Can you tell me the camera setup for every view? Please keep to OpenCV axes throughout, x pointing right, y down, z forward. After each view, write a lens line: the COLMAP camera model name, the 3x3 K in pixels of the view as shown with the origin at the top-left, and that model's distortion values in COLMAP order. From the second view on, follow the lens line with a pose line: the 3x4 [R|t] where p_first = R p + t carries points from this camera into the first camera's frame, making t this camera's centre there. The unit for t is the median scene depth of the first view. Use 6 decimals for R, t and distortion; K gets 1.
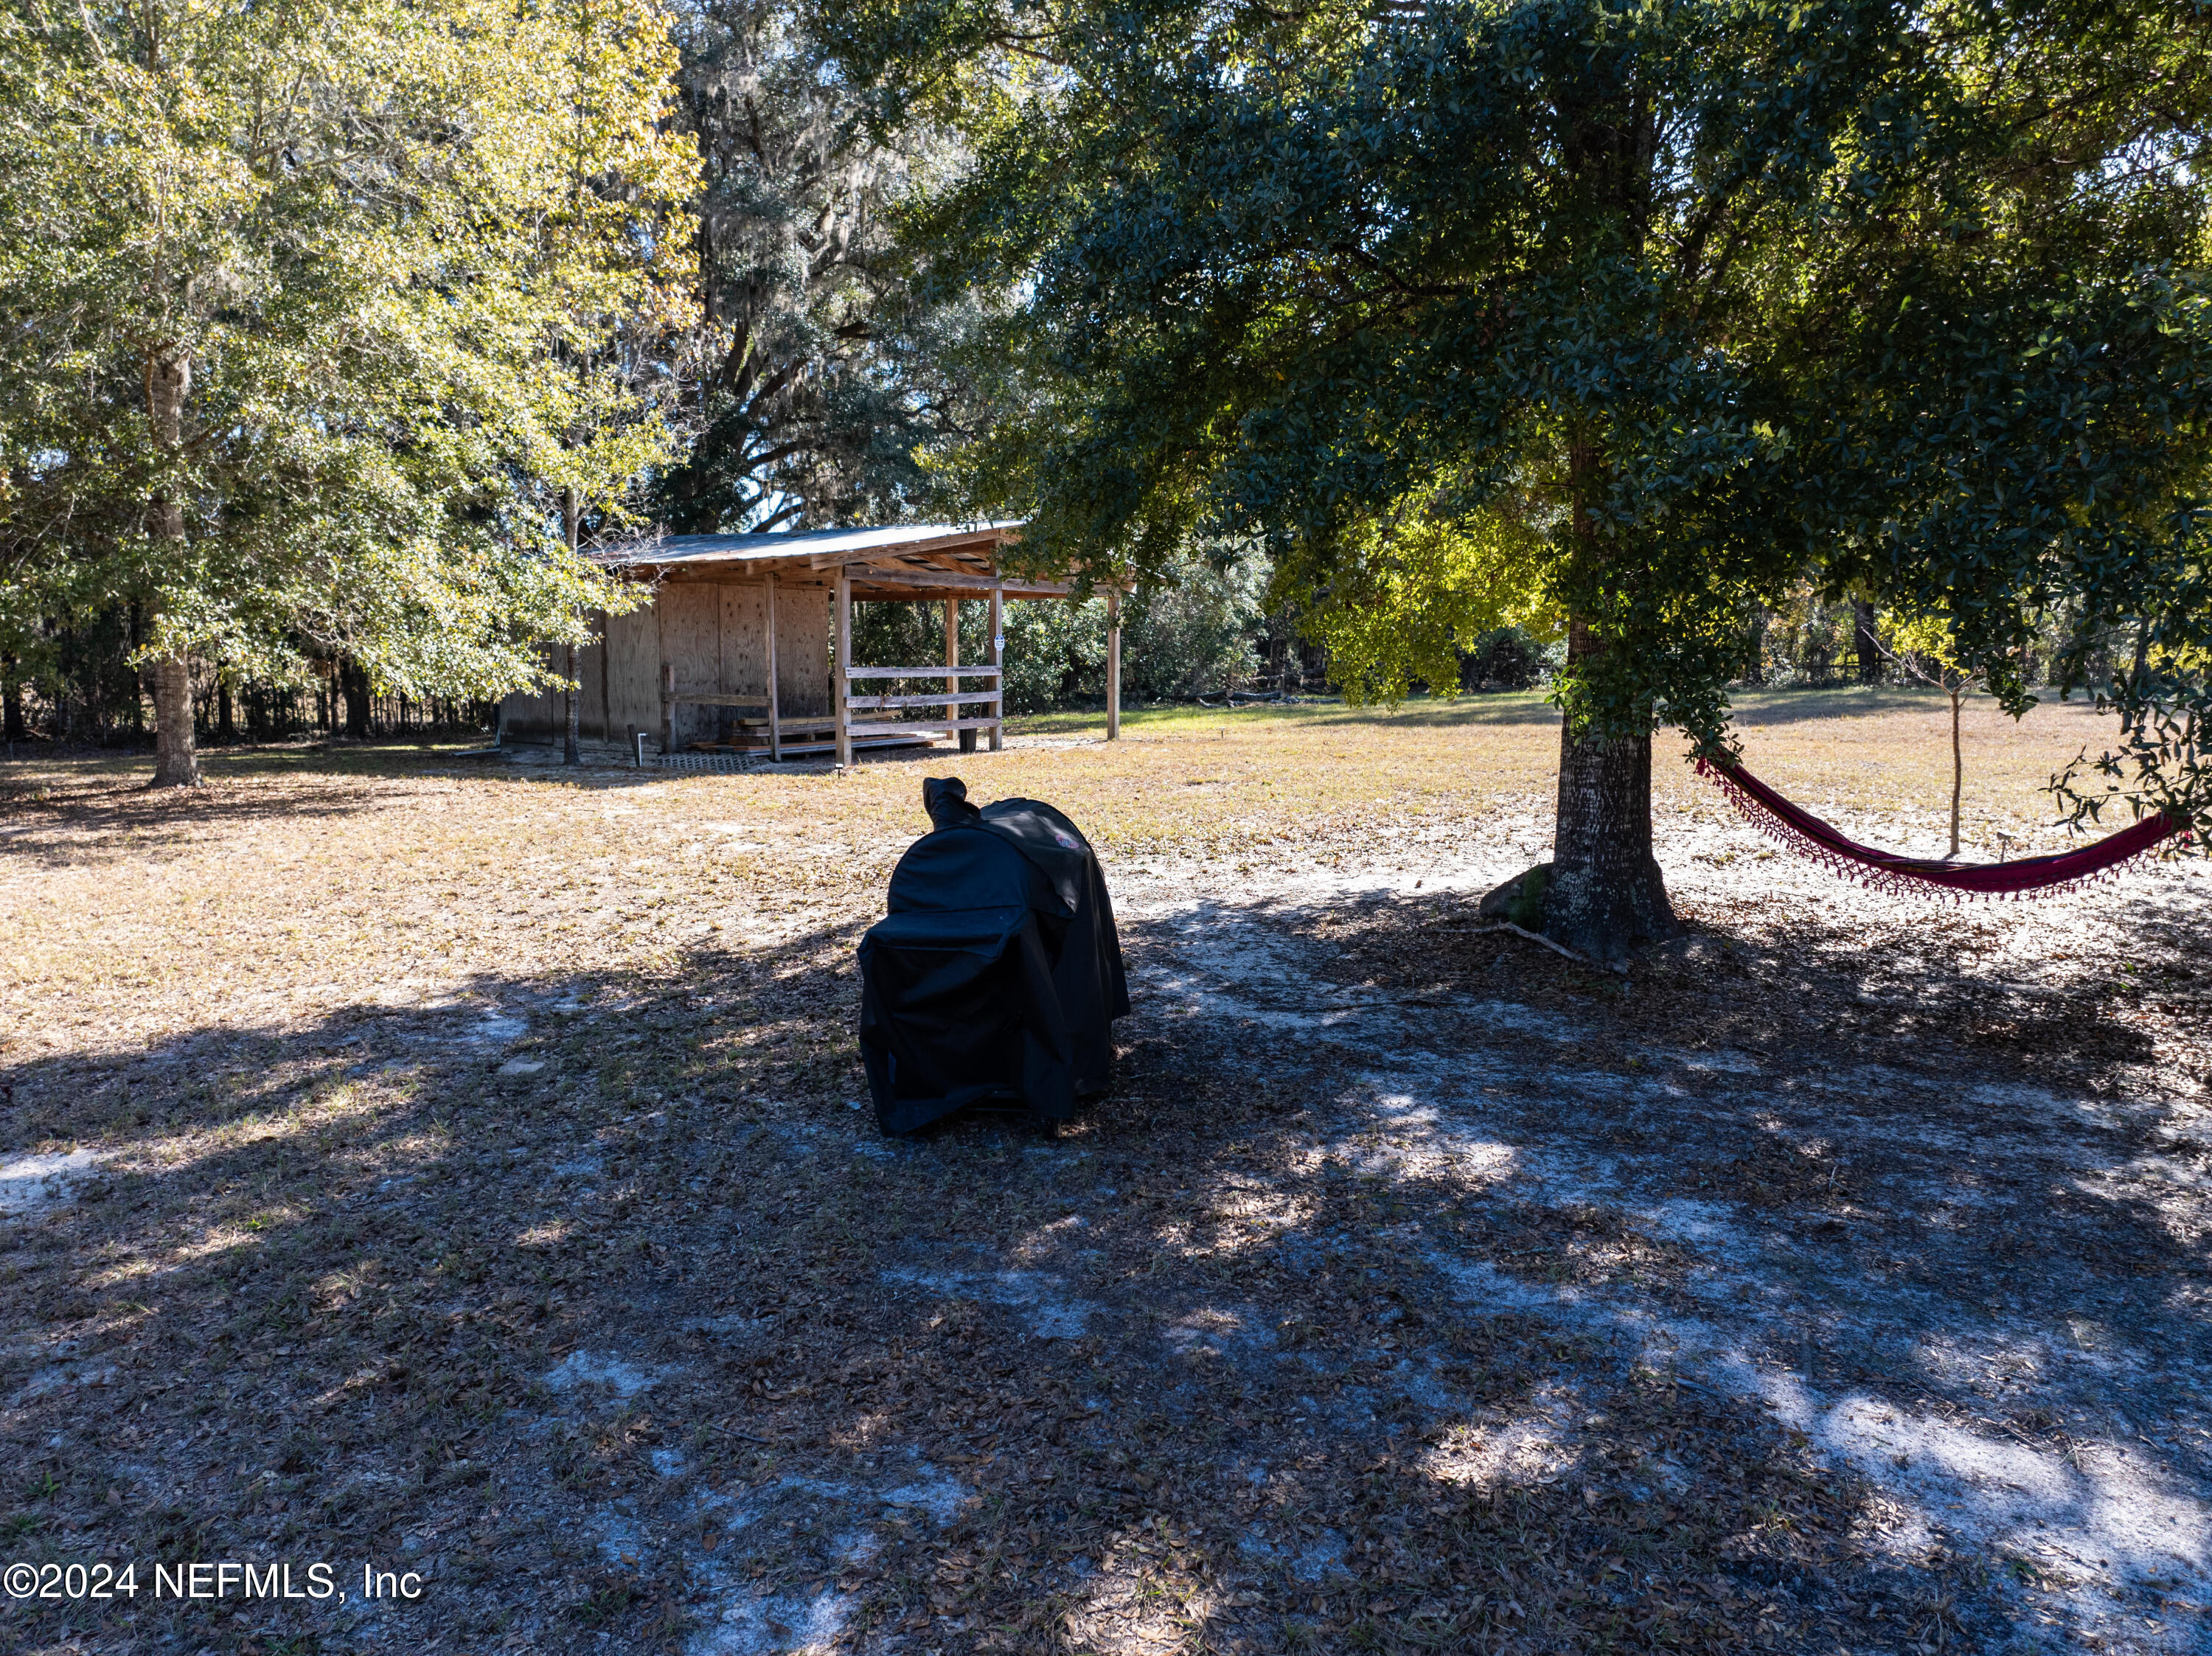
lens RADIAL K [[1557.0, 0, 1101.6], [0, 1557.0, 828.8], [0, 0, 1]] dist [-0.037728, -0.001384]
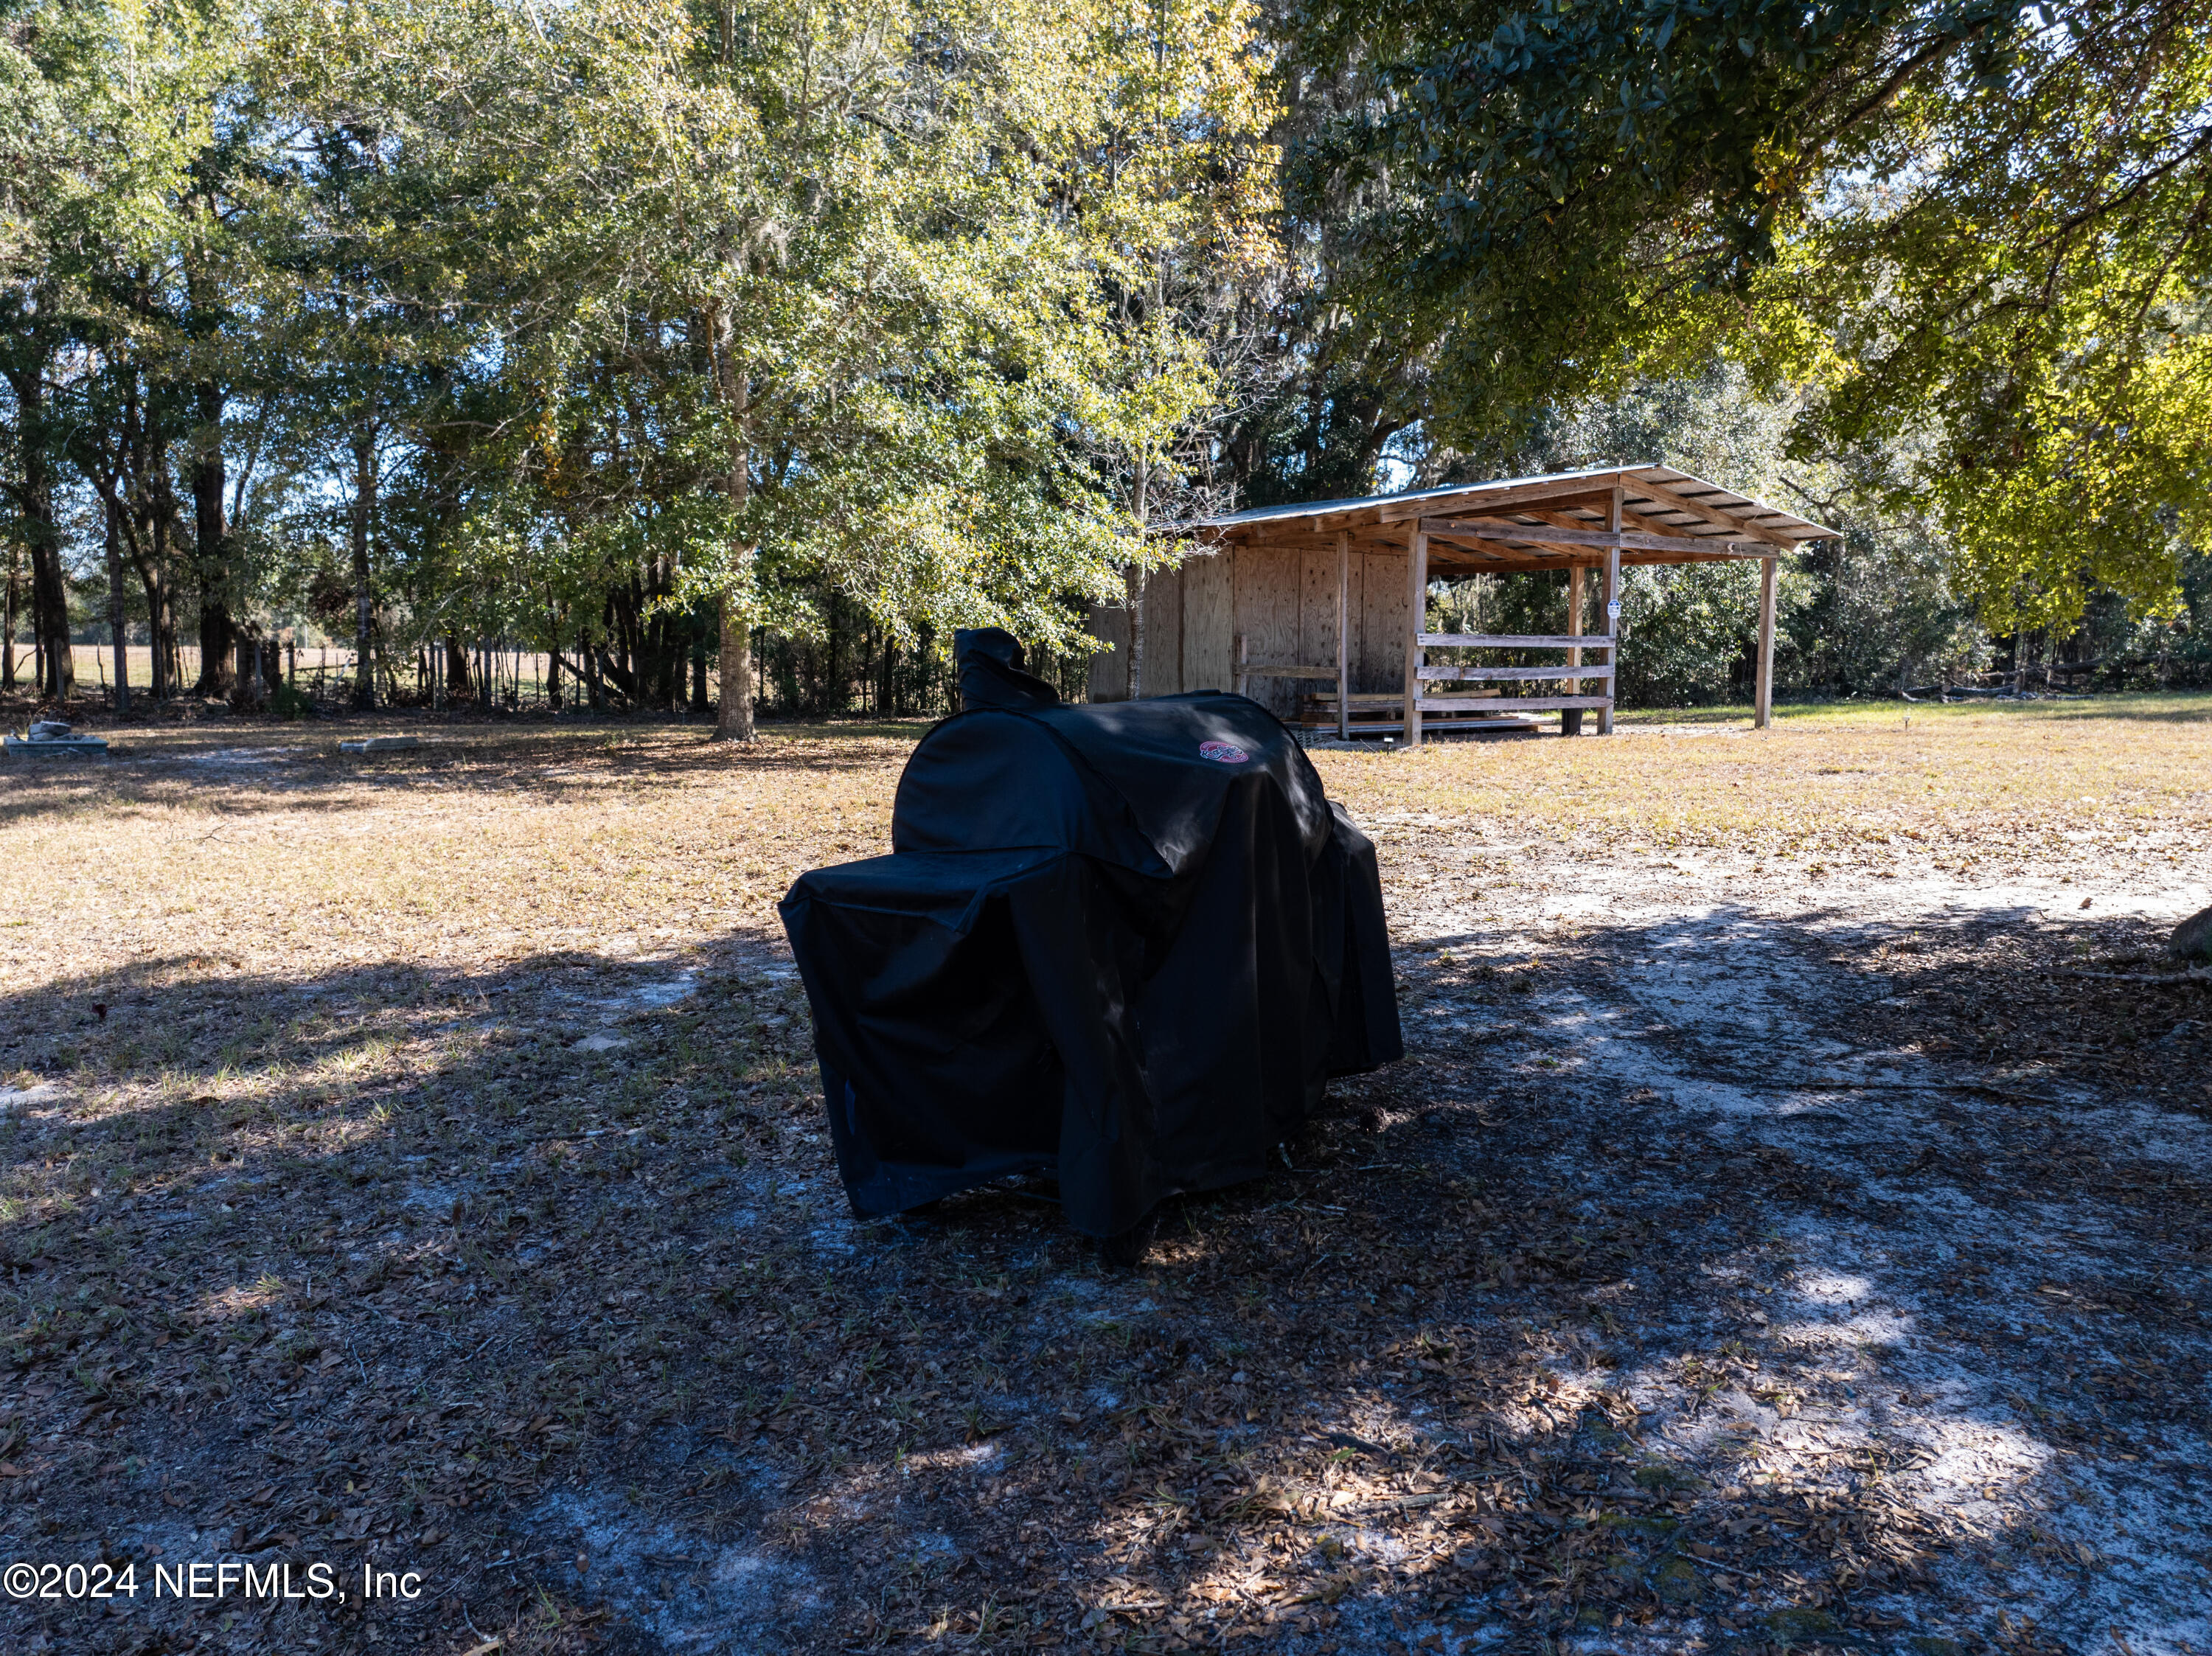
lens RADIAL K [[1557.0, 0, 1101.6], [0, 1557.0, 828.8], [0, 0, 1]] dist [-0.037728, -0.001384]
pose [[0.906051, 0.045085, -0.420760, 0.071243], [-0.046421, 0.998897, 0.007072, 0.013574], [0.420614, 0.013125, 0.907145, 0.177760]]
